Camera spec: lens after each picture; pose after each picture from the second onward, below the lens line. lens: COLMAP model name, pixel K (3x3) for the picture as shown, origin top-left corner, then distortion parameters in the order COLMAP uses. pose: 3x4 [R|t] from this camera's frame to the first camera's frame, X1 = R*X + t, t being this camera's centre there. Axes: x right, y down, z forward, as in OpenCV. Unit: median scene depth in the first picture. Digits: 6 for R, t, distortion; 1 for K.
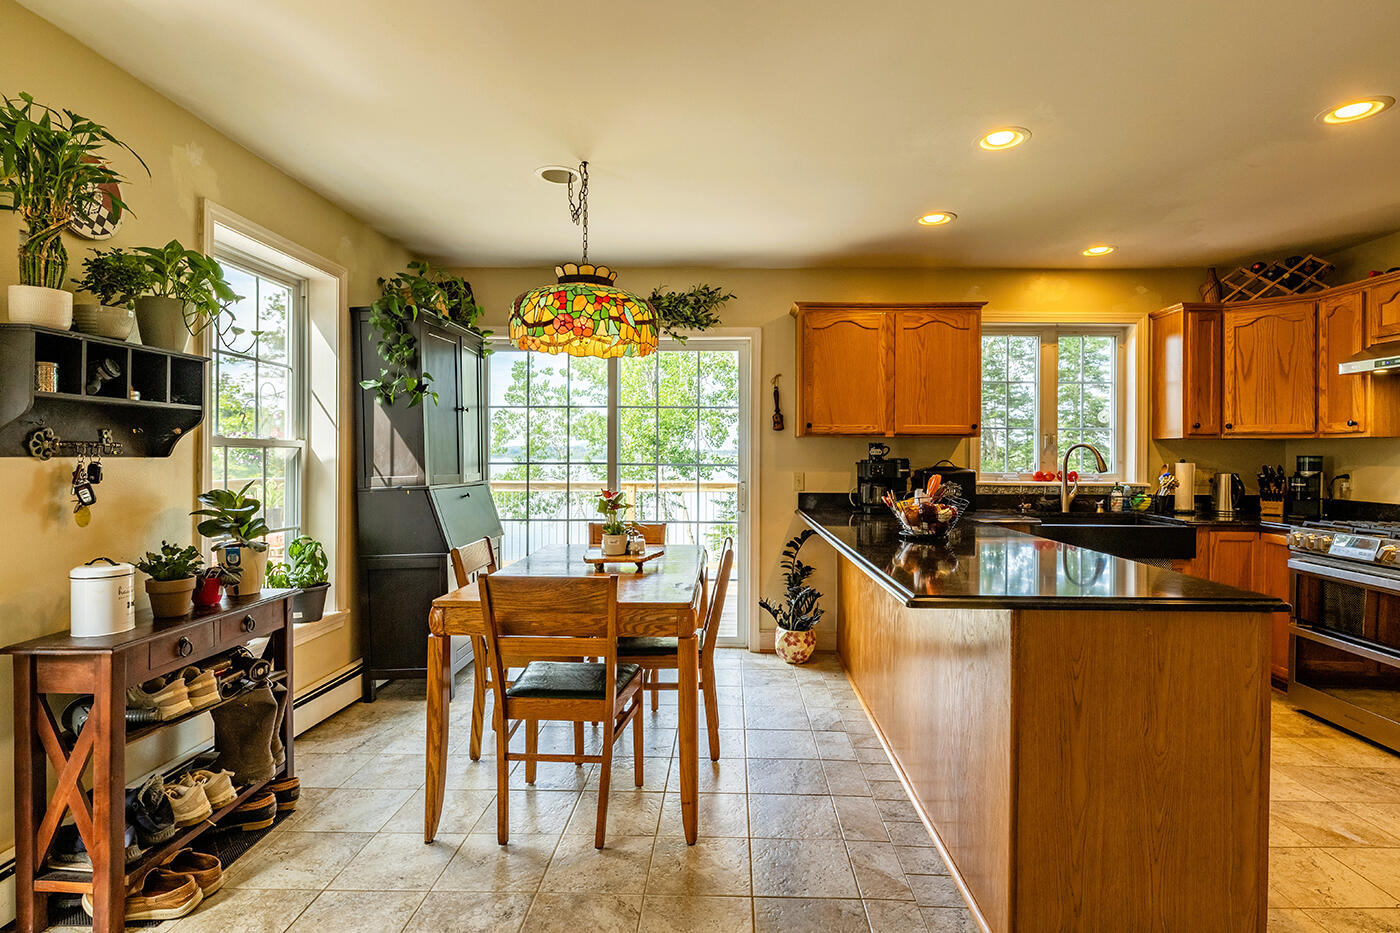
lens RADIAL K [[719.0, 0, 715.7], [0, 719.0, 462.2], [0, 0, 1]] dist [0.001925, 0.000324]
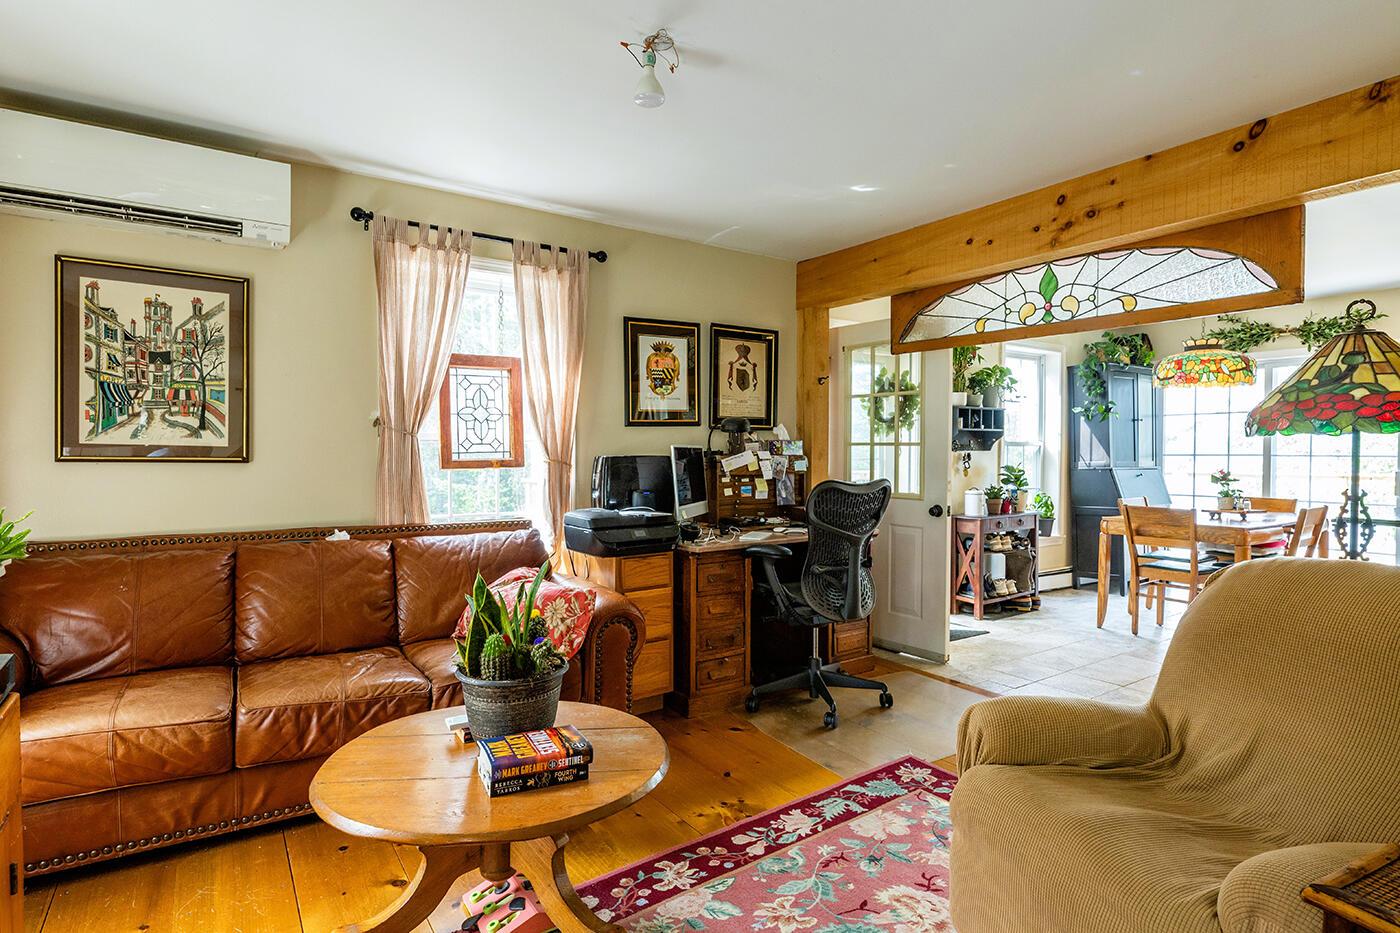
lens RADIAL K [[719.0, 0, 715.7], [0, 719.0, 462.2], [0, 0, 1]] dist [0.001925, 0.000324]
pose [[0.594295, 0.009357, -0.804193, 0.605607], [-0.002598, 0.999949, 0.009714, 0.009733], [0.804243, -0.003684, 0.594289, -1.125137]]
